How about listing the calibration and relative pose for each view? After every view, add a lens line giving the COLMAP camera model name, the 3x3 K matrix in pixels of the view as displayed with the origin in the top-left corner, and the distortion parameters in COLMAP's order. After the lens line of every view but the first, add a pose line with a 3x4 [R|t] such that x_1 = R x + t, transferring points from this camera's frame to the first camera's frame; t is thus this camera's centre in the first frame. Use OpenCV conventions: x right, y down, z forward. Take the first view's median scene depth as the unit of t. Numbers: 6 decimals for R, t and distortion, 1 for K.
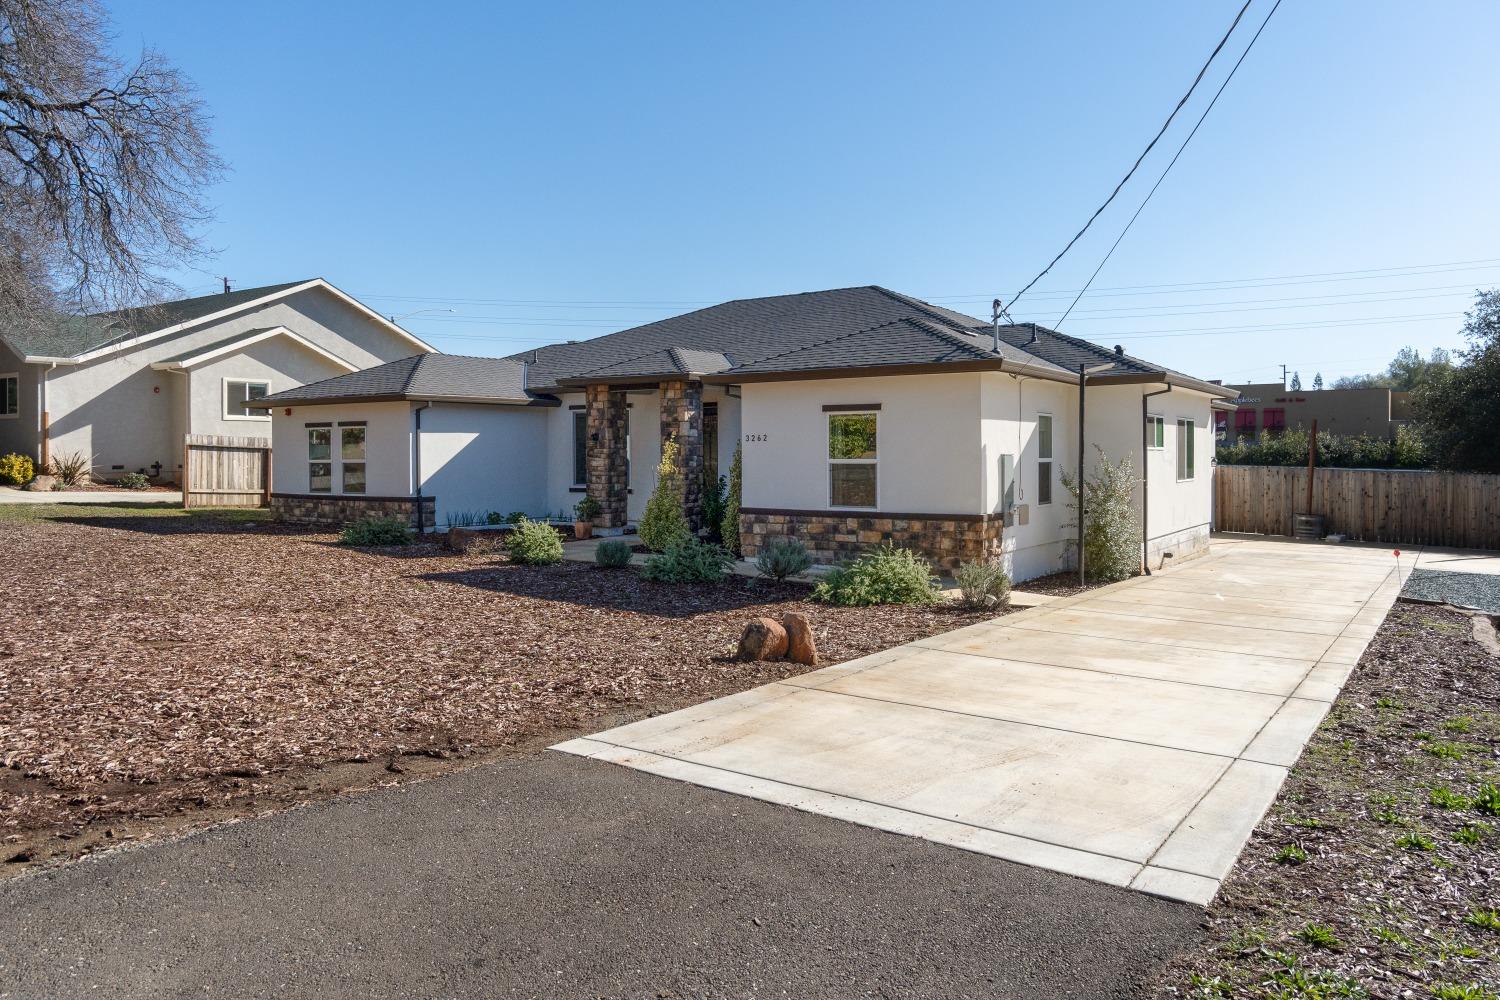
lens RADIAL K [[1025.8, 0, 746.5], [0, 1025.8, 490.7], [0, 0, 1]] dist [-0.000273, -0.000205]
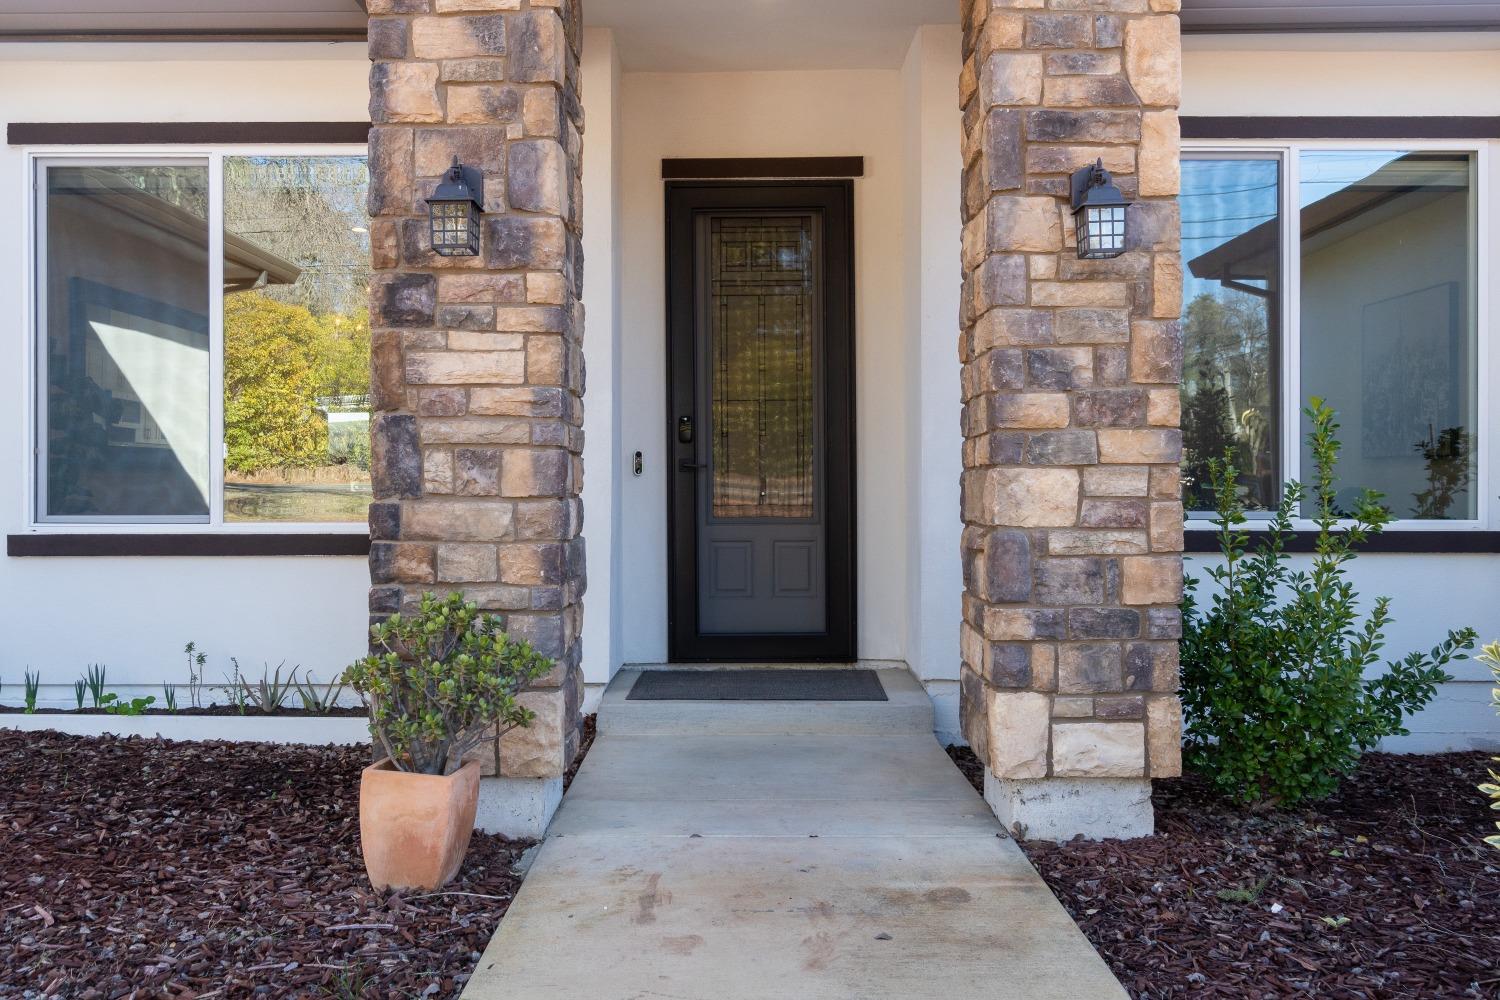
lens RADIAL K [[1154.1, 0, 717.2], [0, 1154.1, 490.1], [0, 0, 1]] dist [0.000564, 0.002043]
pose [[0.832225, 0.003985, 0.554423, -0.209292], [0.018528, 0.999216, -0.034993, -0.001458], [-0.554128, 0.039394, 0.831499, 0.832469]]
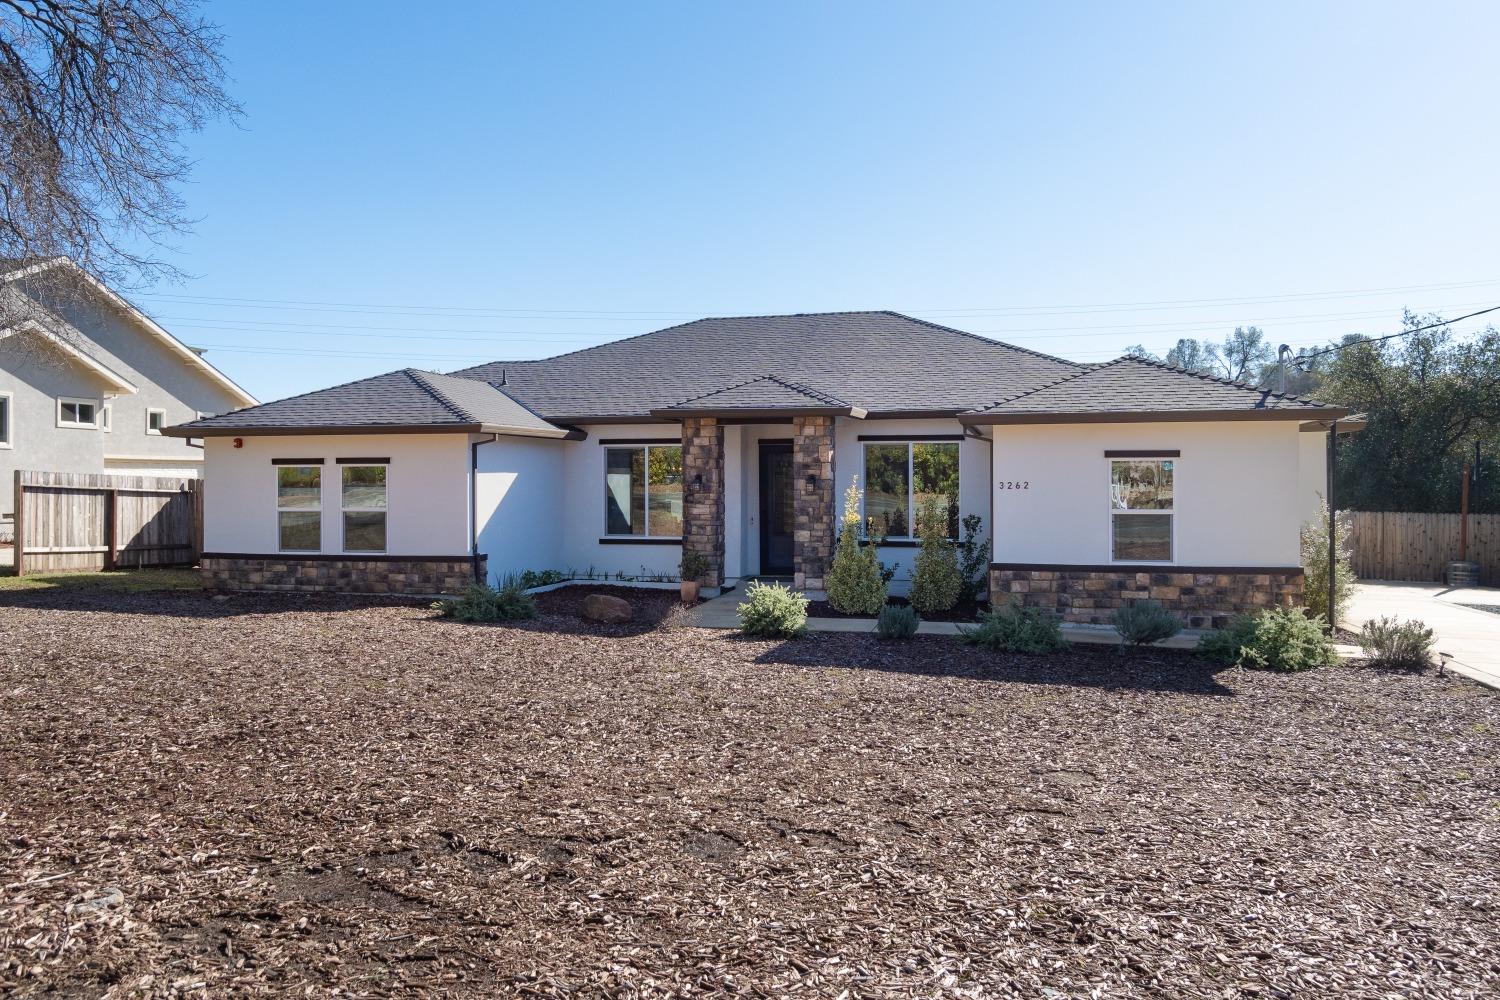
lens RADIAL K [[1154.1, 0, 743.0], [0, 1154.1, 505.3], [0, 0, 1]] dist [0.000564, 0.002043]
pose [[0.940735, -0.006381, 0.339081, -0.429586], [0.011735, 0.999837, -0.013740, -0.017738], [-0.338938, 0.016905, 0.940657, 0.101623]]
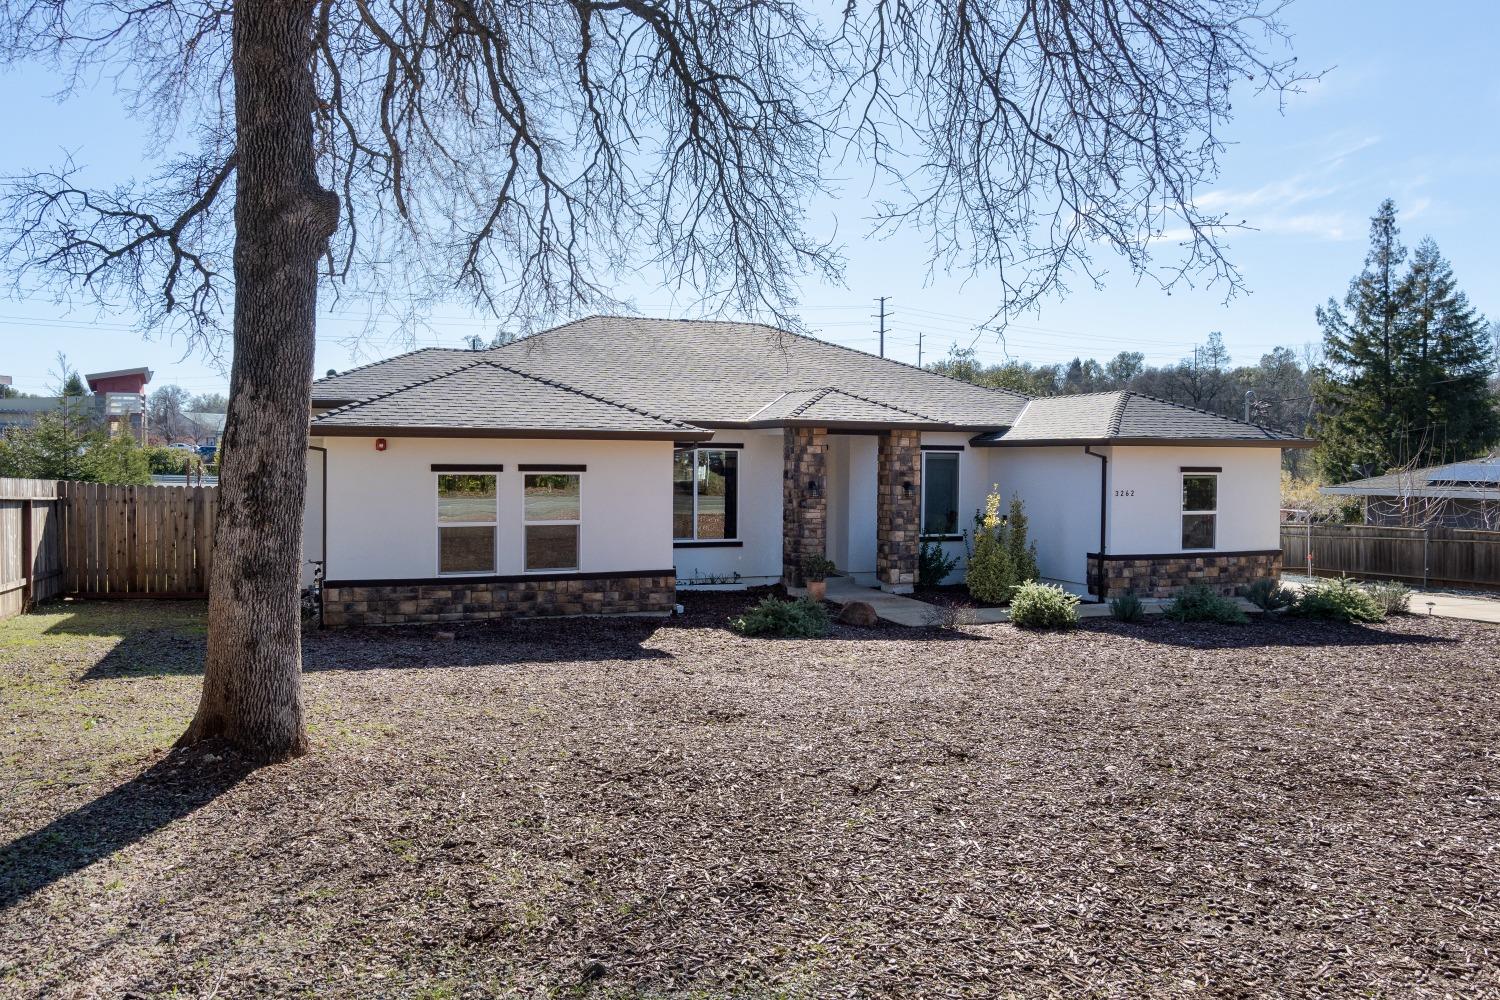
lens RADIAL K [[1117.1, 0, 756.6], [0, 1117.1, 495.3], [0, 0, 1]] dist [-0.008708, -0.007002]
pose [[0.561344, -0.020110, 0.827338, -0.964805], [0.020025, 0.999742, 0.010714, -0.054852], [-0.827340, 0.010553, 0.561602, 0.495804]]
